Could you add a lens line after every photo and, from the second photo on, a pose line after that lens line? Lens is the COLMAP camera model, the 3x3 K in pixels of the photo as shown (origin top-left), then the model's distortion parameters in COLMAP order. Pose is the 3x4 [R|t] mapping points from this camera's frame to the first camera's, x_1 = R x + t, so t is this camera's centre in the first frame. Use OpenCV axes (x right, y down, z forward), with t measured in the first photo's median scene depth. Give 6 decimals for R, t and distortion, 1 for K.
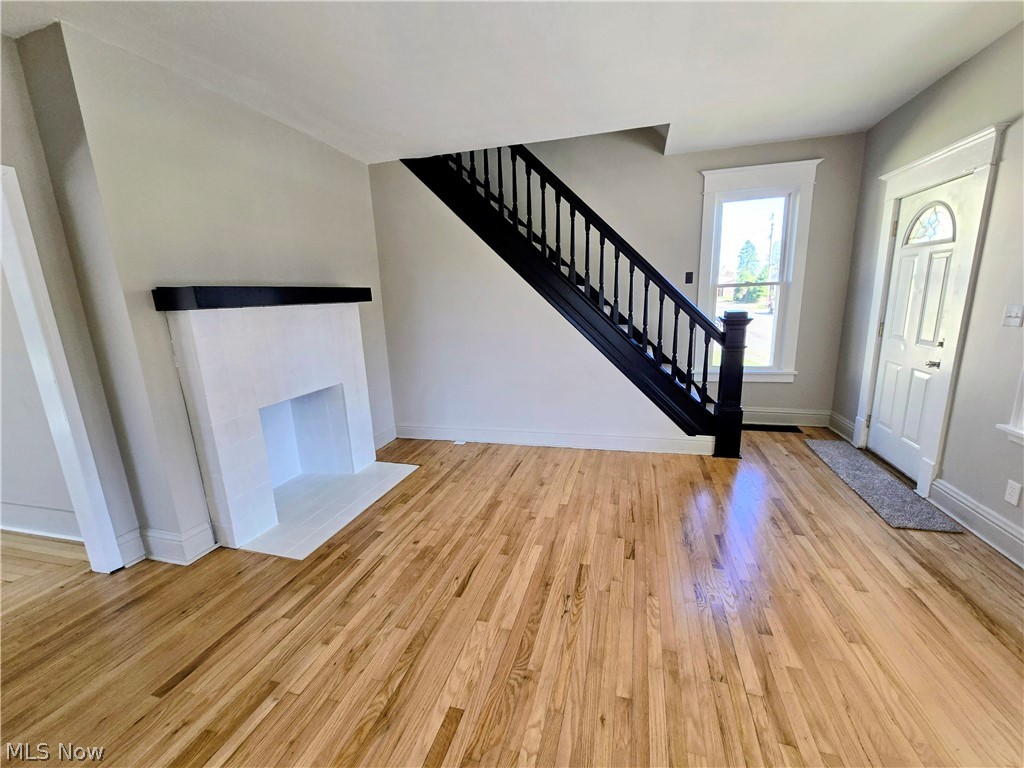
lens RADIAL K [[418.5, 0, 515.9], [0, 418.5, 386.6], [0, 0, 1]] dist [-0.007417, 0.002183]
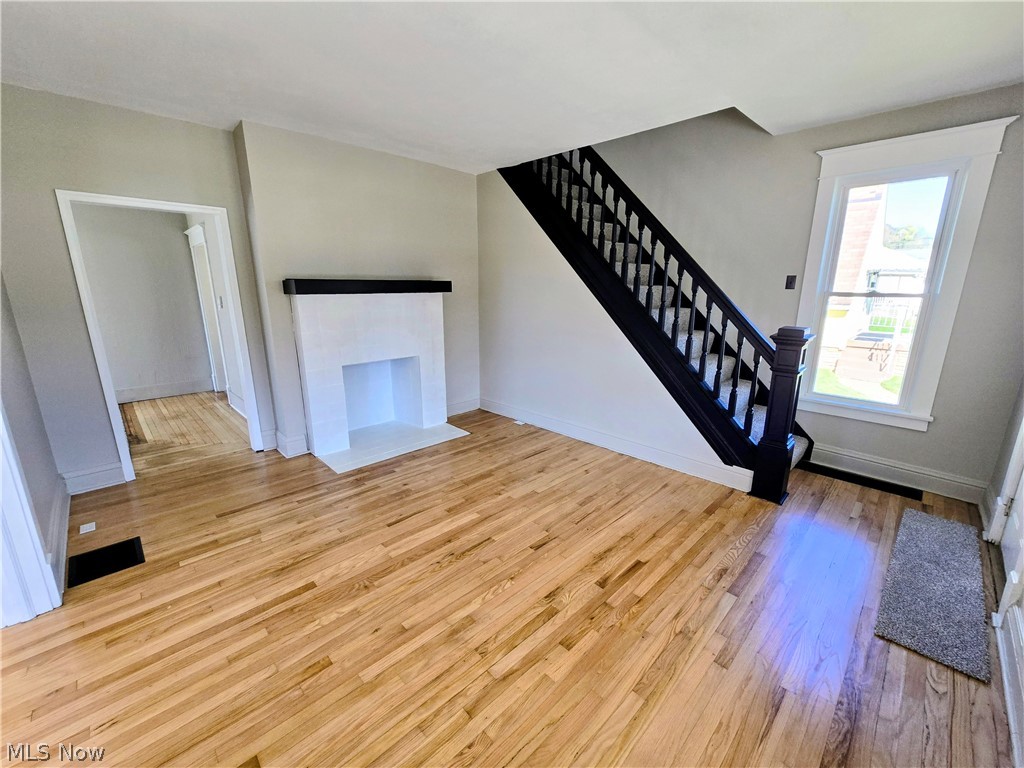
lens RADIAL K [[418.5, 0, 517.0], [0, 418.5, 384.8], [0, 0, 1]] dist [-0.007417, 0.002183]
pose [[0.870181, 0.156326, -0.467276, 0.501129], [-0.141218, 0.987679, 0.067442, -0.053435], [0.472062, 0.007301, 0.881535, 0.021072]]
